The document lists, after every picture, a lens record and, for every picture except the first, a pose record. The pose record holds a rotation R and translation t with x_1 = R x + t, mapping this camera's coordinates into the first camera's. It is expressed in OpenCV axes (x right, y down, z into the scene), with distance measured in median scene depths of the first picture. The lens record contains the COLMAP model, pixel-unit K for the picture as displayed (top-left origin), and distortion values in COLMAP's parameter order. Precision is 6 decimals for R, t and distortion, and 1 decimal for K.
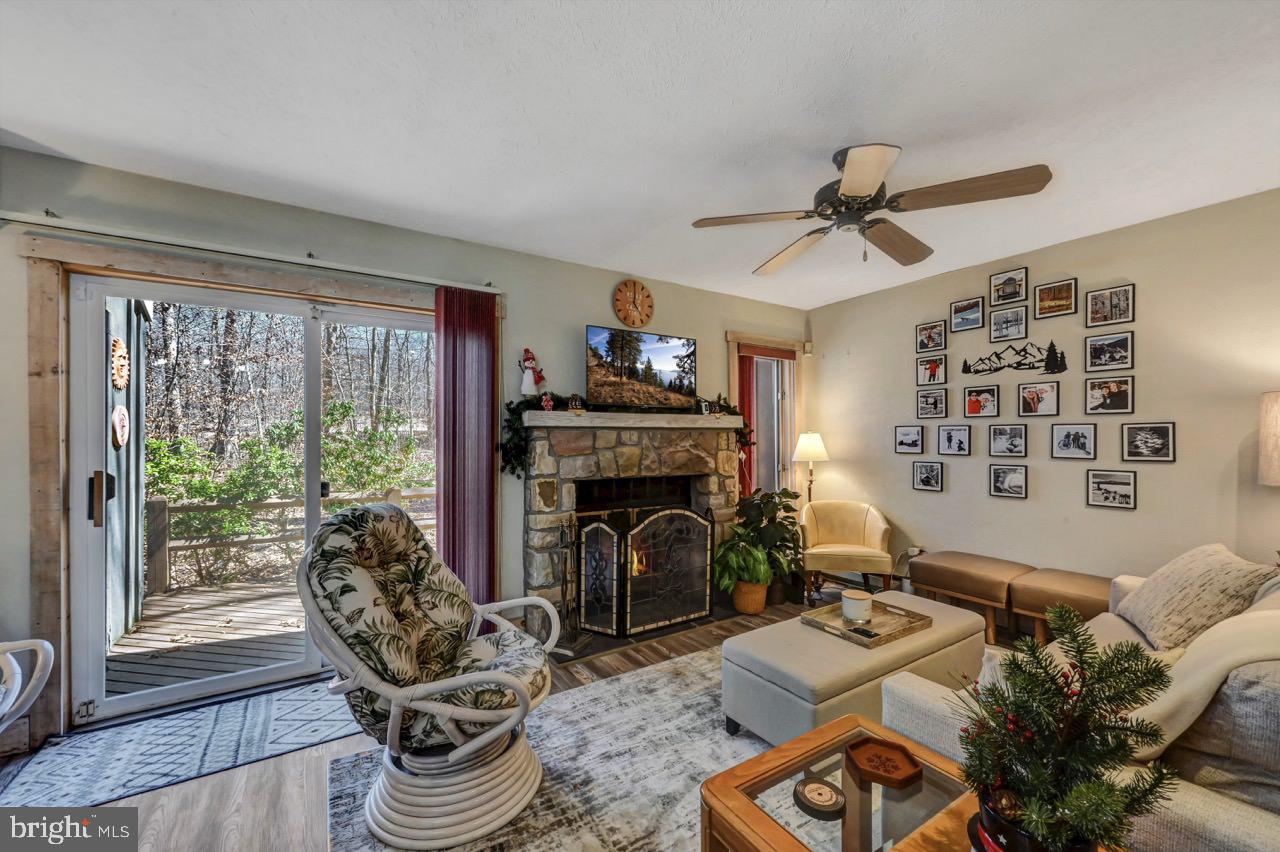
lens RADIAL K [[511.1, 0, 641.1], [0, 511.1, 438.9], [0, 0, 1]] dist [-0.000367, 0.000176]
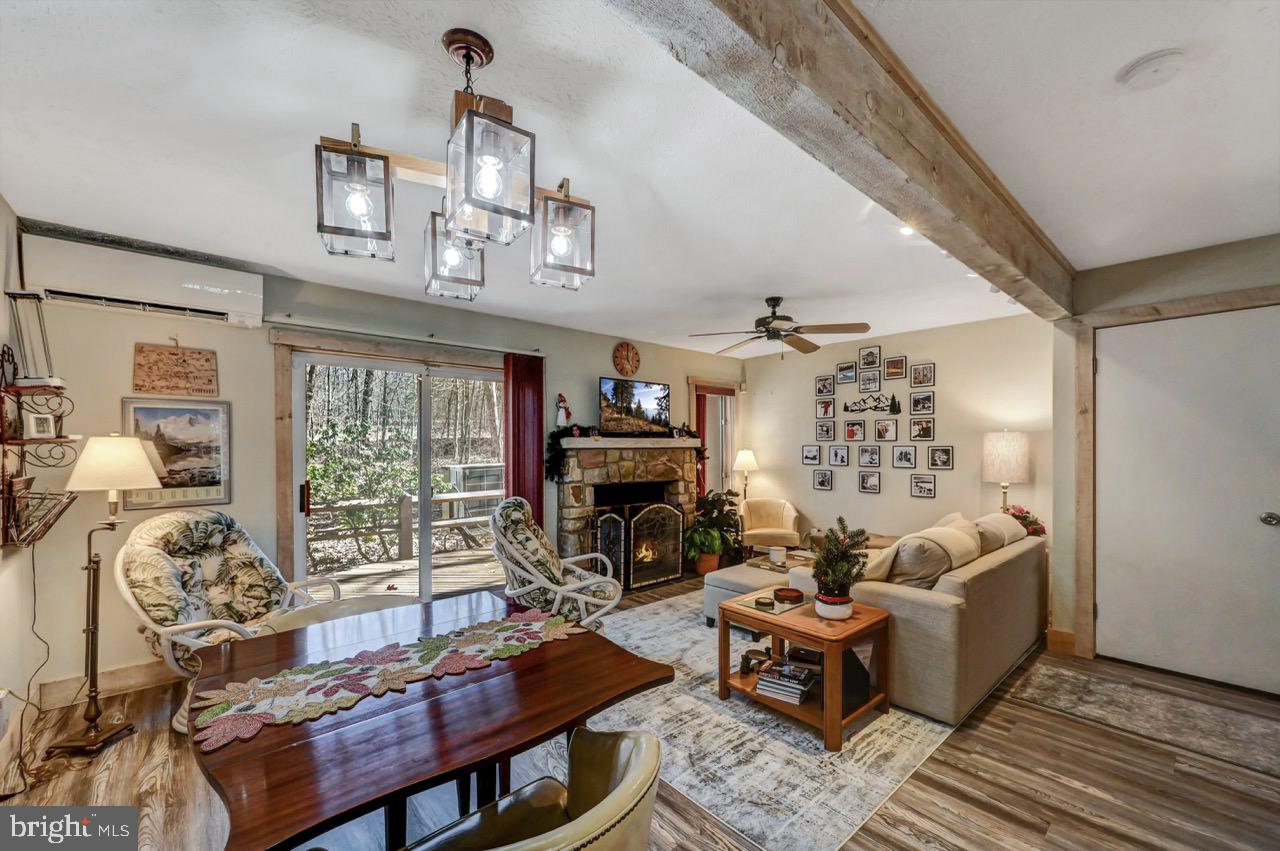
lens RADIAL K [[518.9, 0, 645.8], [0, 518.9, 450.7], [0, 0, 1]] dist [-0.002895, 0.000178]
pose [[0.988092, -0.001940, 0.153855, -0.202326], [0.001218, 0.999988, 0.004787, -0.021802], [-0.153862, -0.004543, 0.988082, -0.463316]]
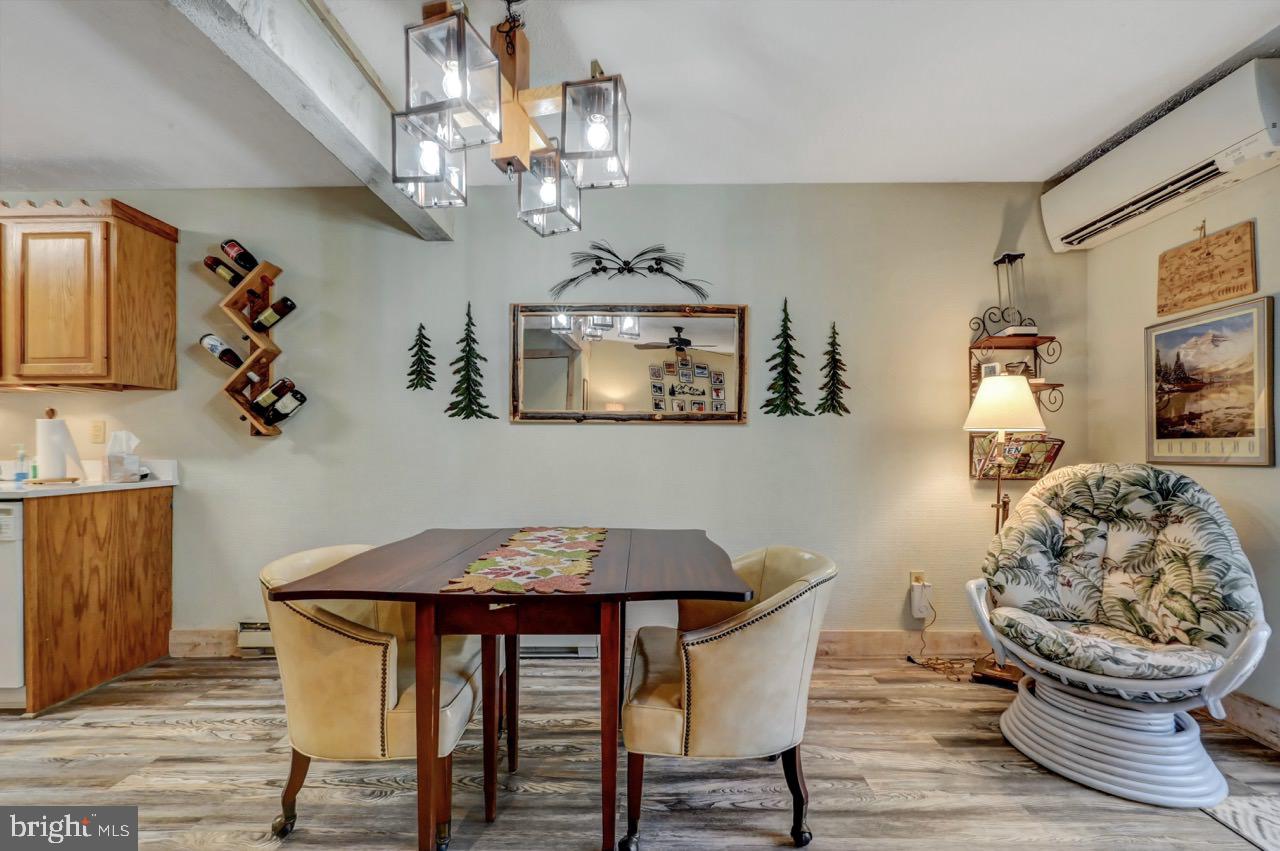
lens RADIAL K [[516.0, 0, 646.0], [0, 516.0, 447.6], [0, 0, 1]] dist [-0.001120, 0.000589]
pose [[-0.553627, 0.002250, -0.832762, 0.030192], [0.003370, 0.999994, 0.000461, 0.055177], [0.832758, -0.002551, -0.553631, 0.334266]]
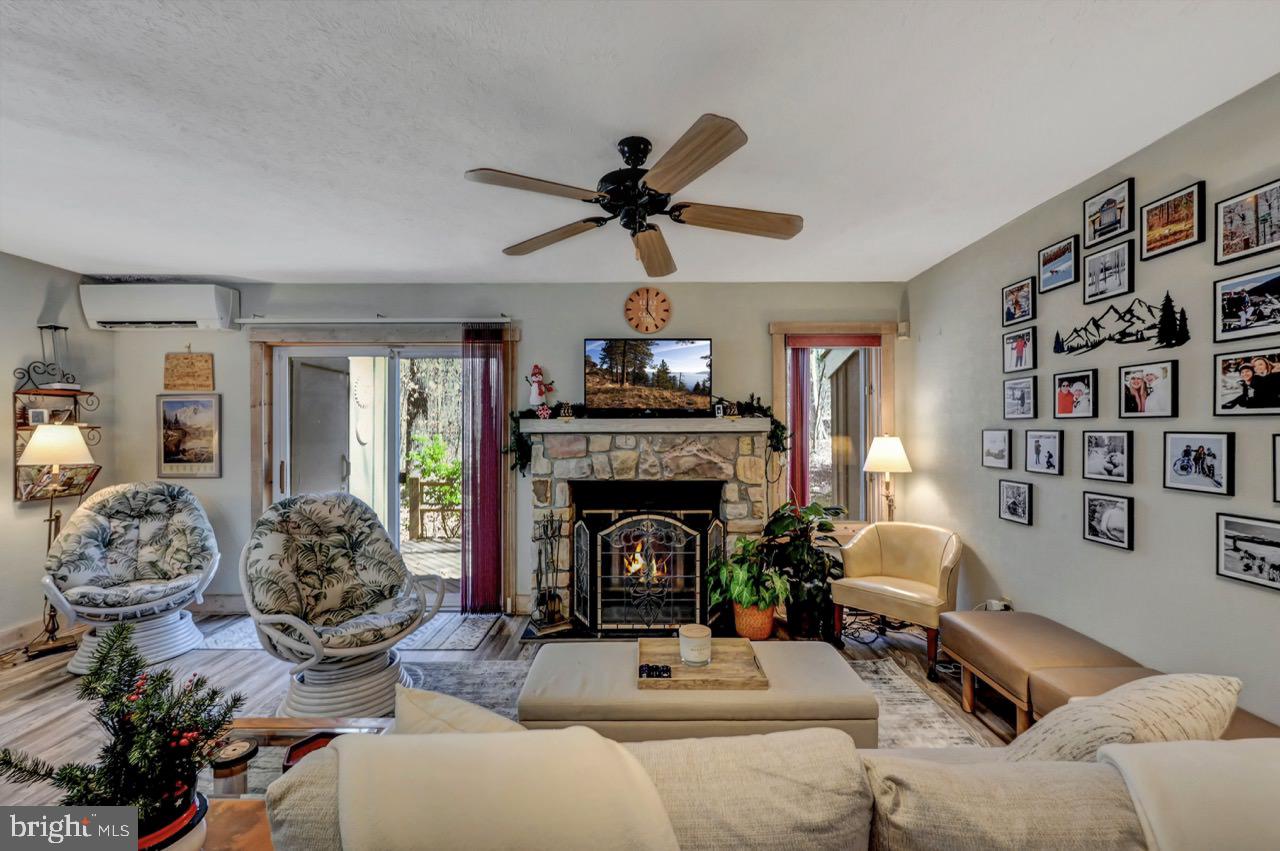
lens RADIAL K [[506.3, 0, 638.8], [0, 506.3, 429.4], [0, 0, 1]] dist [-0.000703, 0.000036]
pose [[0.838007, 0.001055, -0.545659, 0.579246], [-0.000376, 0.999999, 0.001355, -0.030531], [0.545660, -0.000931, 0.838006, 0.155173]]
